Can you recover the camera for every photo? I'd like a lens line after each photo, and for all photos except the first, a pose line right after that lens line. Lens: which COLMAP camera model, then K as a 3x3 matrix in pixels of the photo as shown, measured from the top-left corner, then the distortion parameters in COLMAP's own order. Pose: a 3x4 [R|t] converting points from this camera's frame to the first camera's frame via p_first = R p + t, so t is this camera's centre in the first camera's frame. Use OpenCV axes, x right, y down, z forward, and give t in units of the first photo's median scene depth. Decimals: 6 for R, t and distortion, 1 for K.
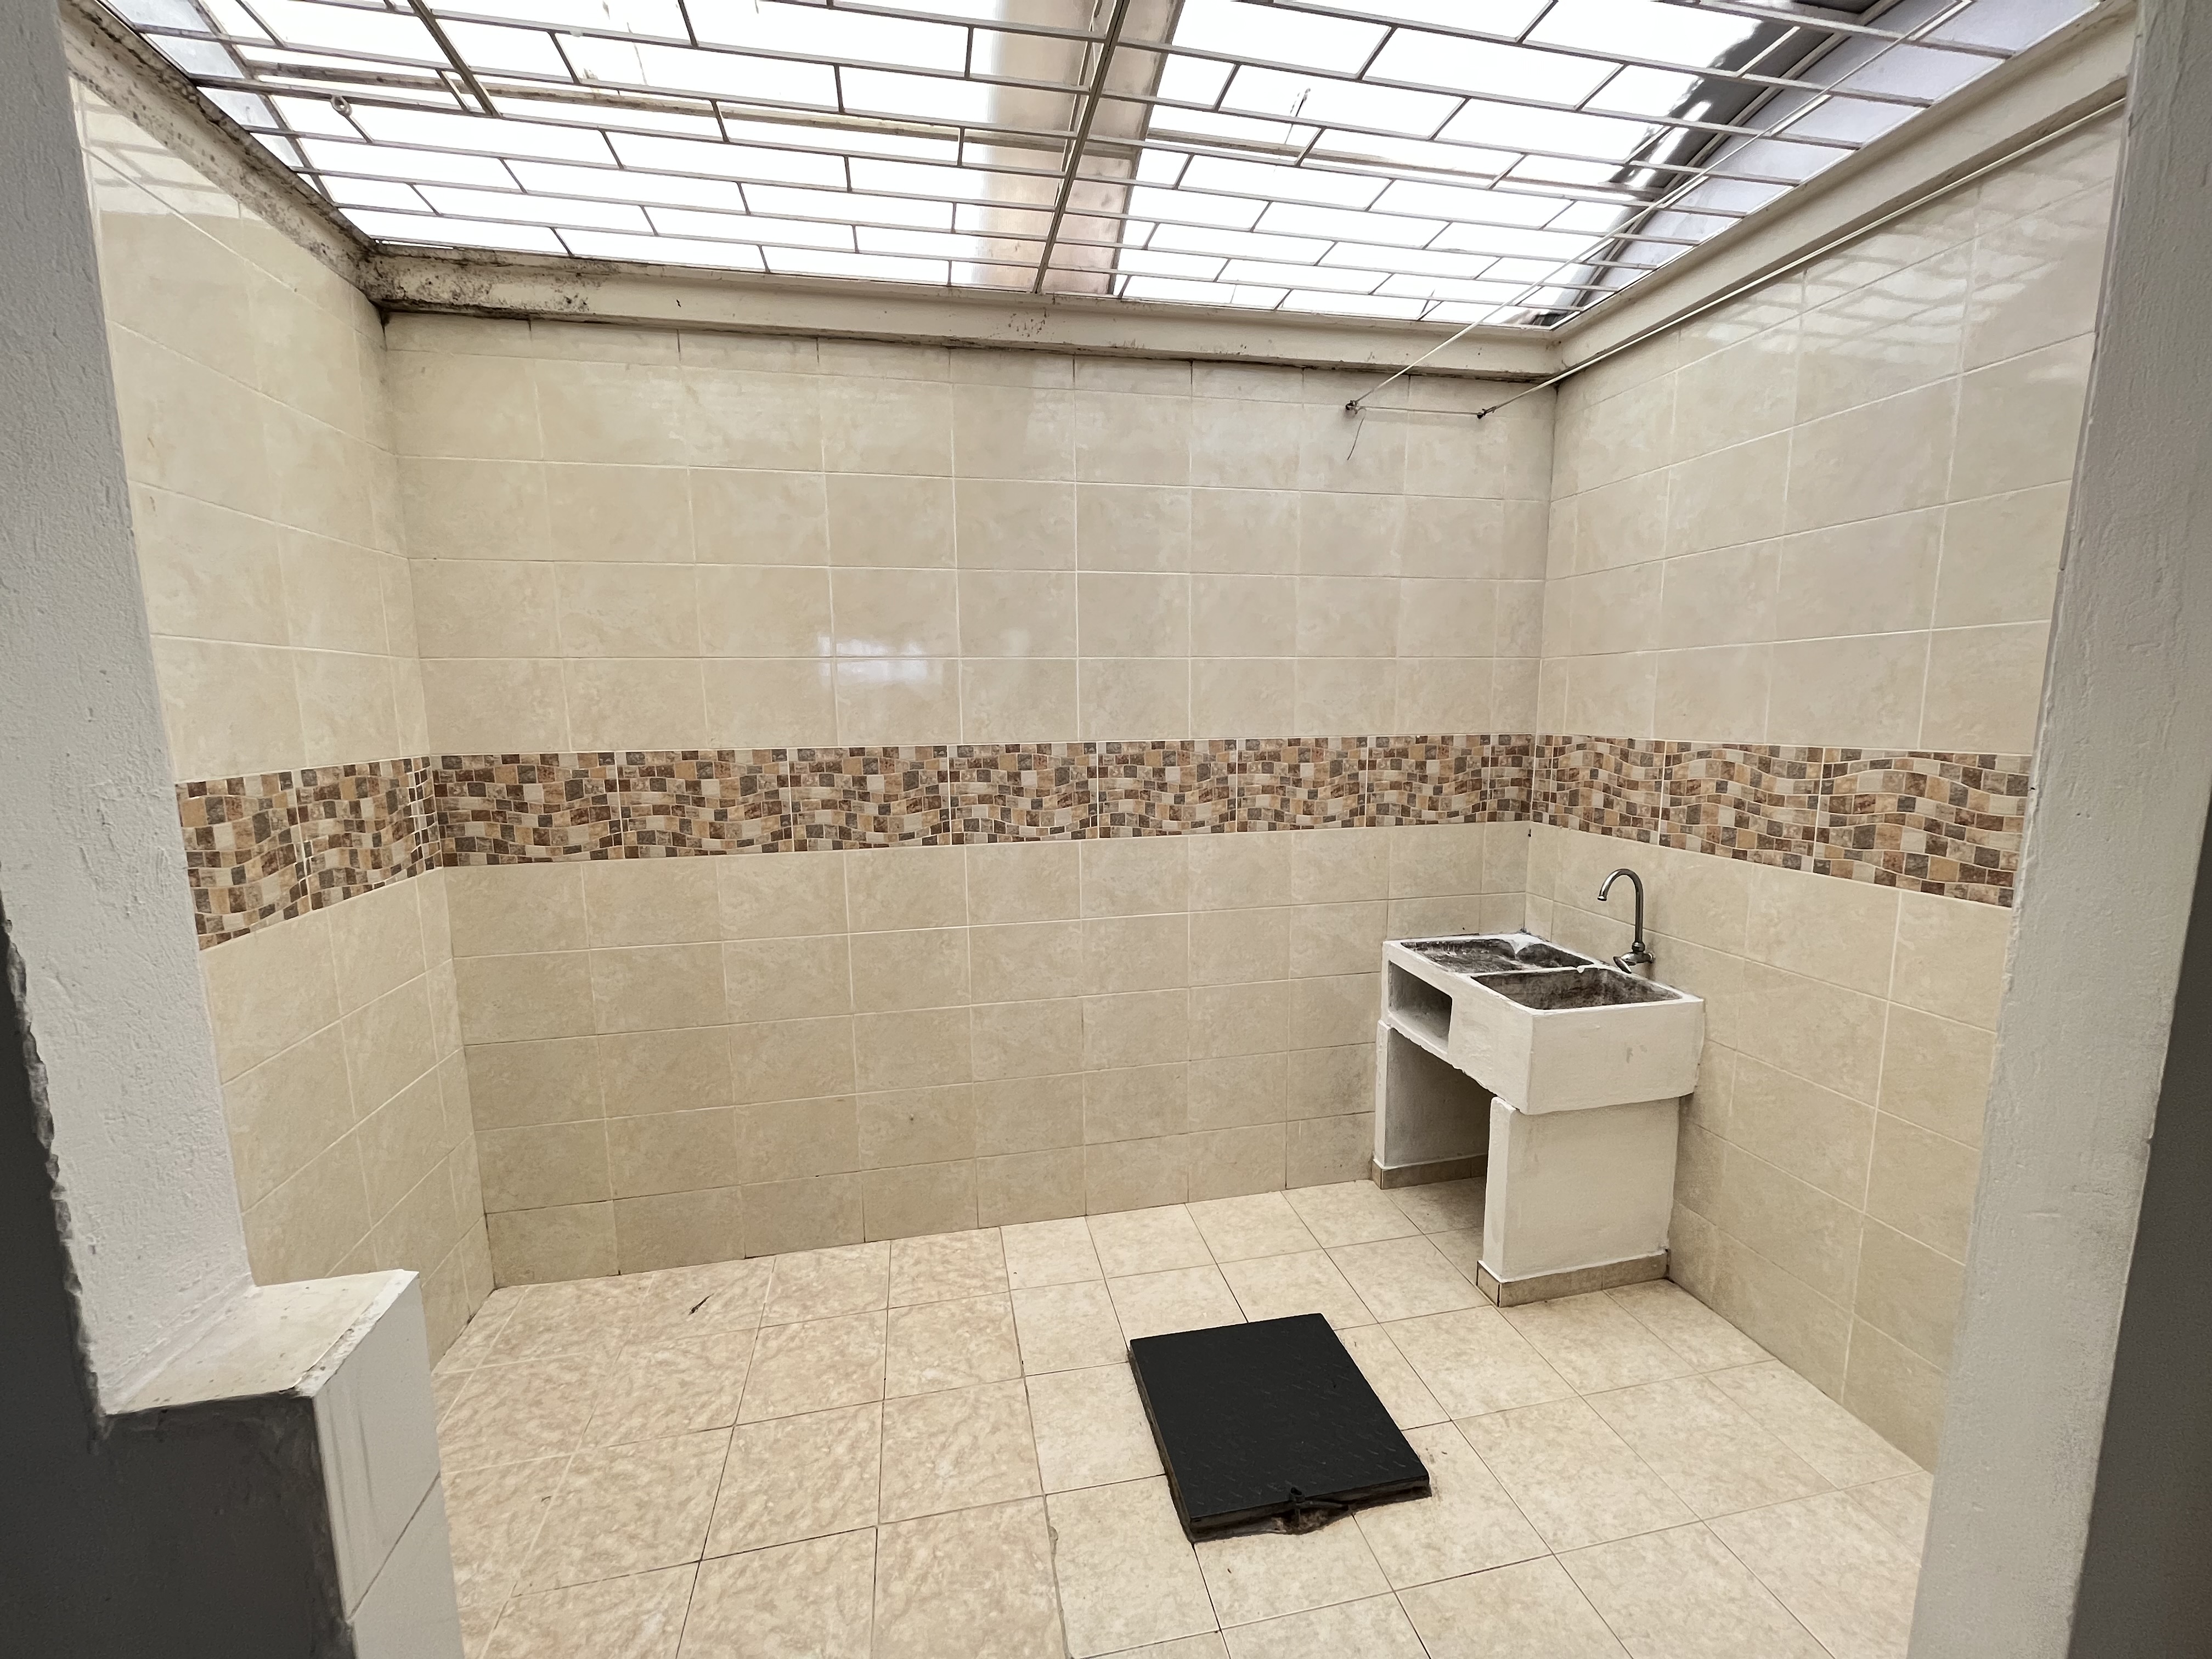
lens RADIAL K [[894.2, 0, 1102.2], [0, 894.2, 833.8], [0, 0, 1]] dist [-0.001139, -0.000664]
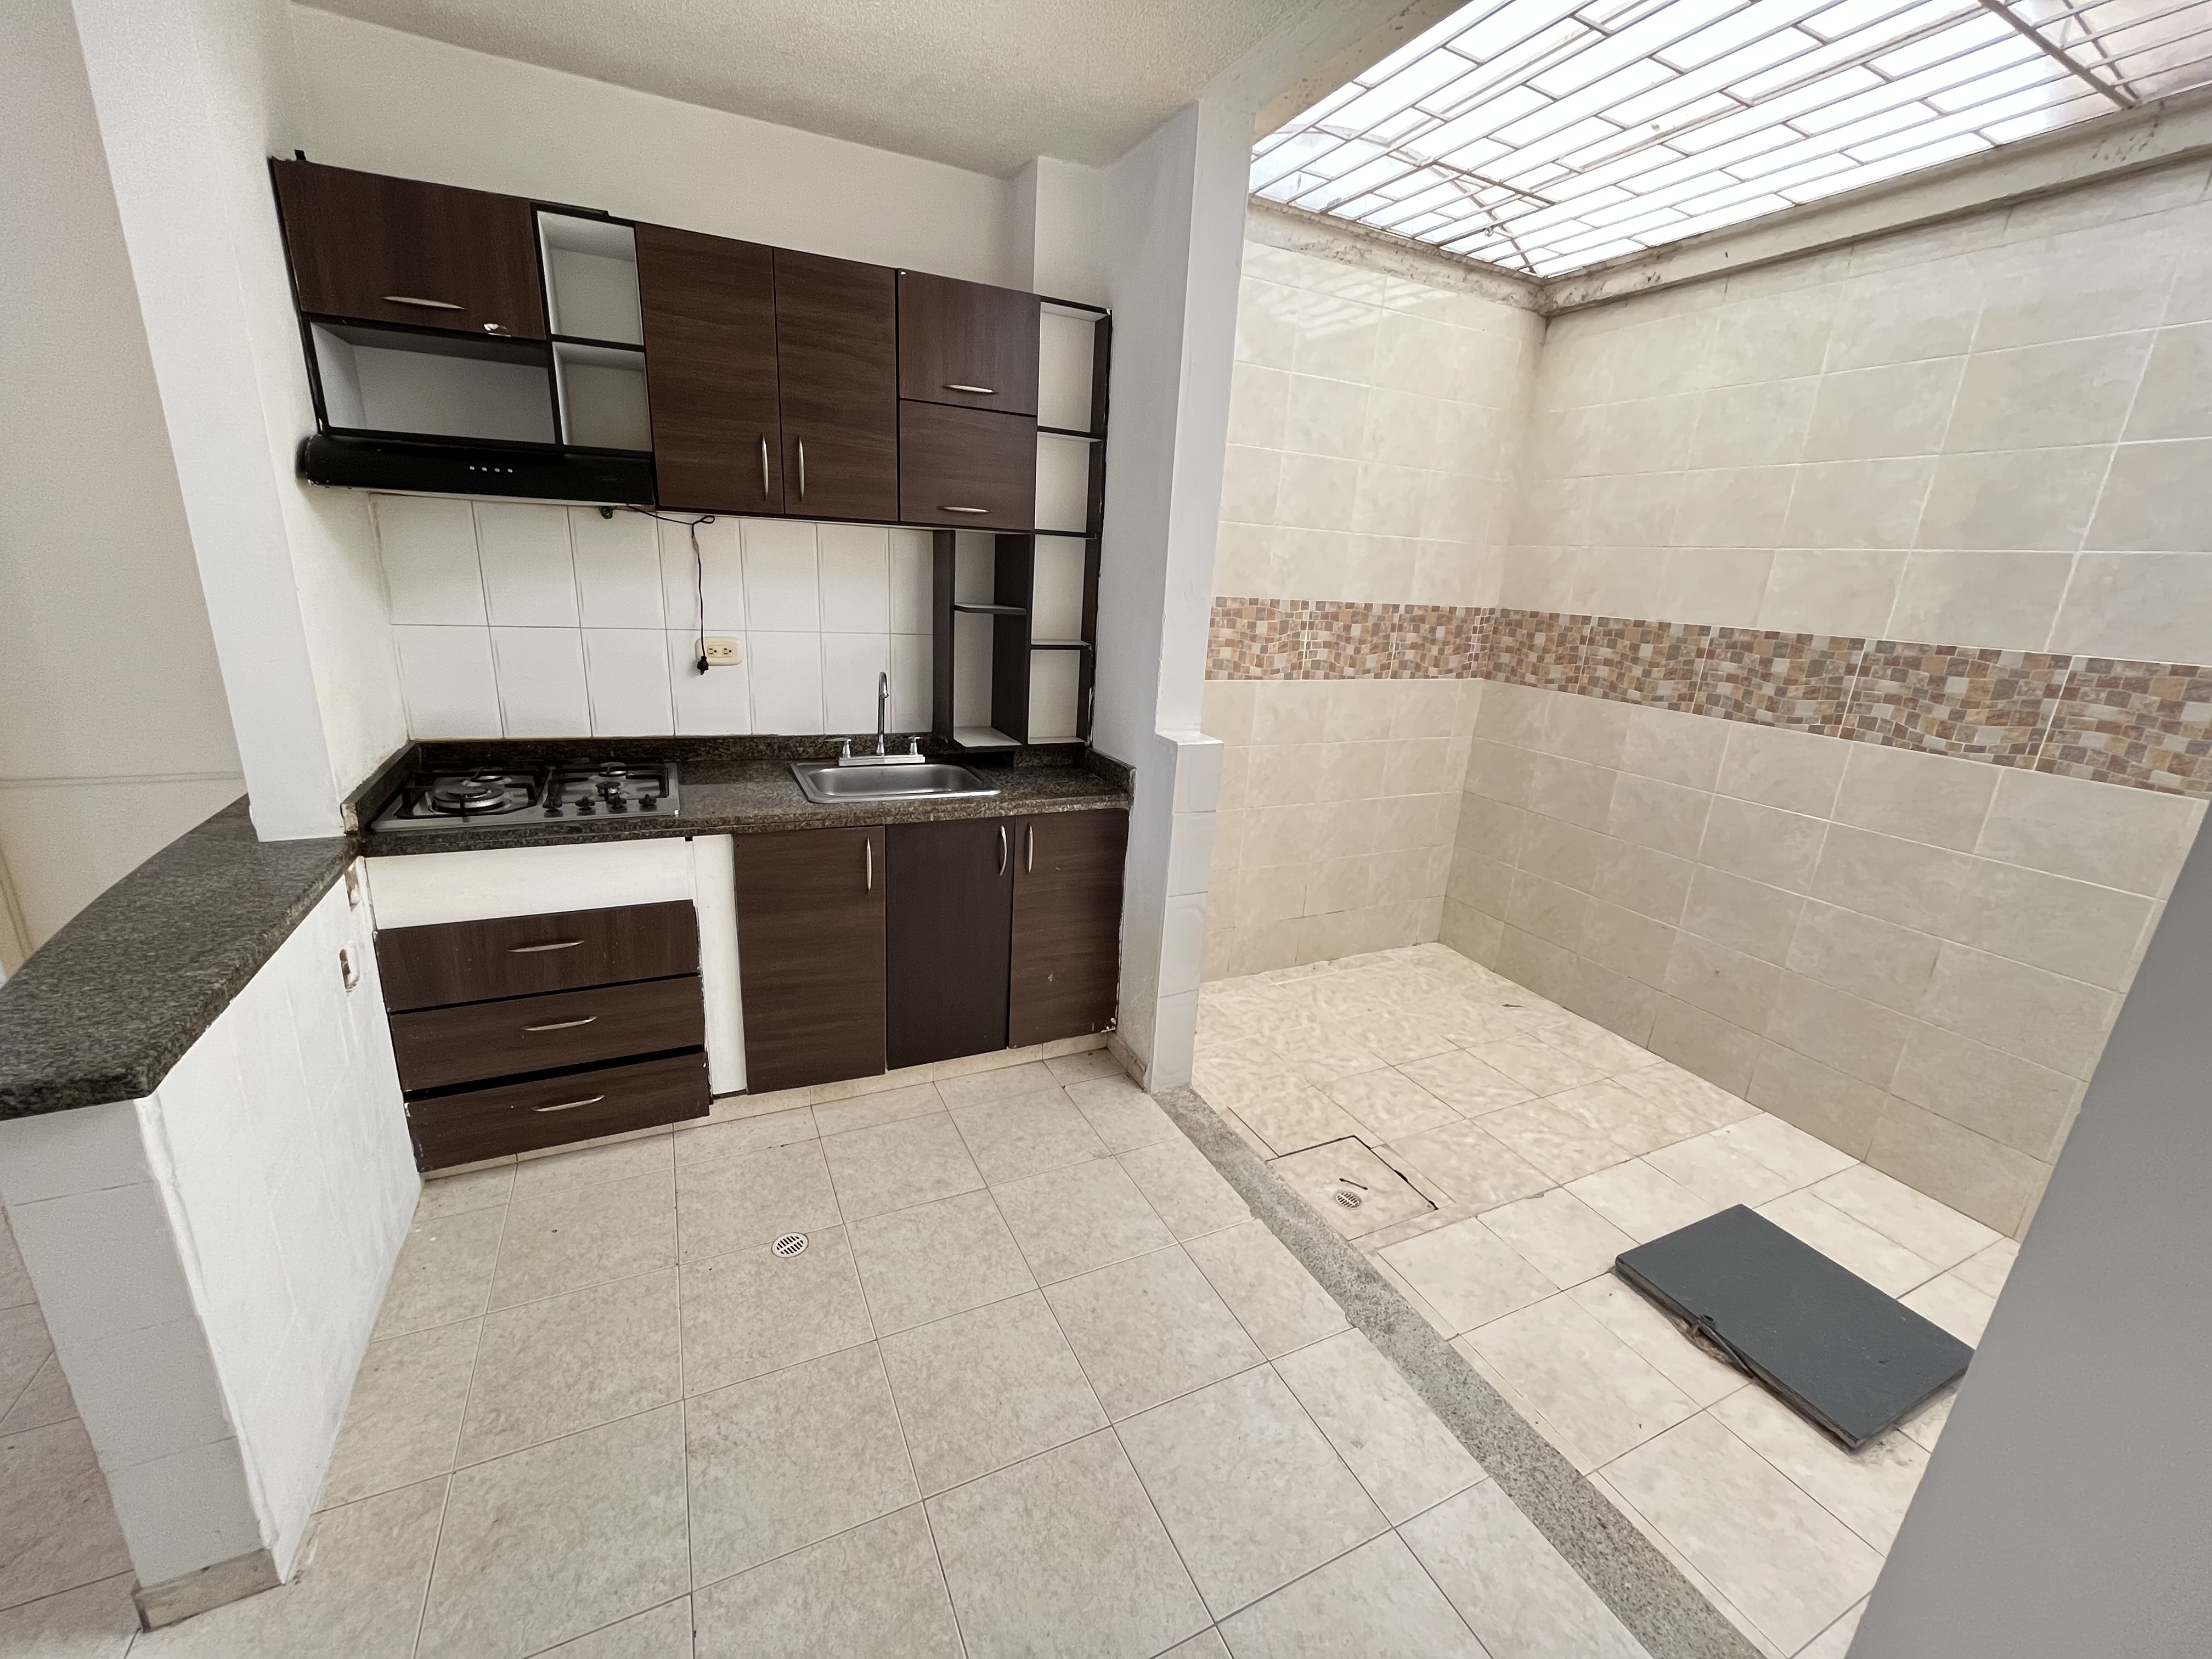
lens RADIAL K [[894.2, 0, 1102.2], [0, 894.2, 833.8], [0, 0, 1]] dist [-0.001139, -0.000664]
pose [[0.239551, 0.303198, -0.922326, 0.680660], [-0.197585, 0.945331, 0.259443, 0.019498], [0.950566, 0.120088, 0.286363, -0.086392]]
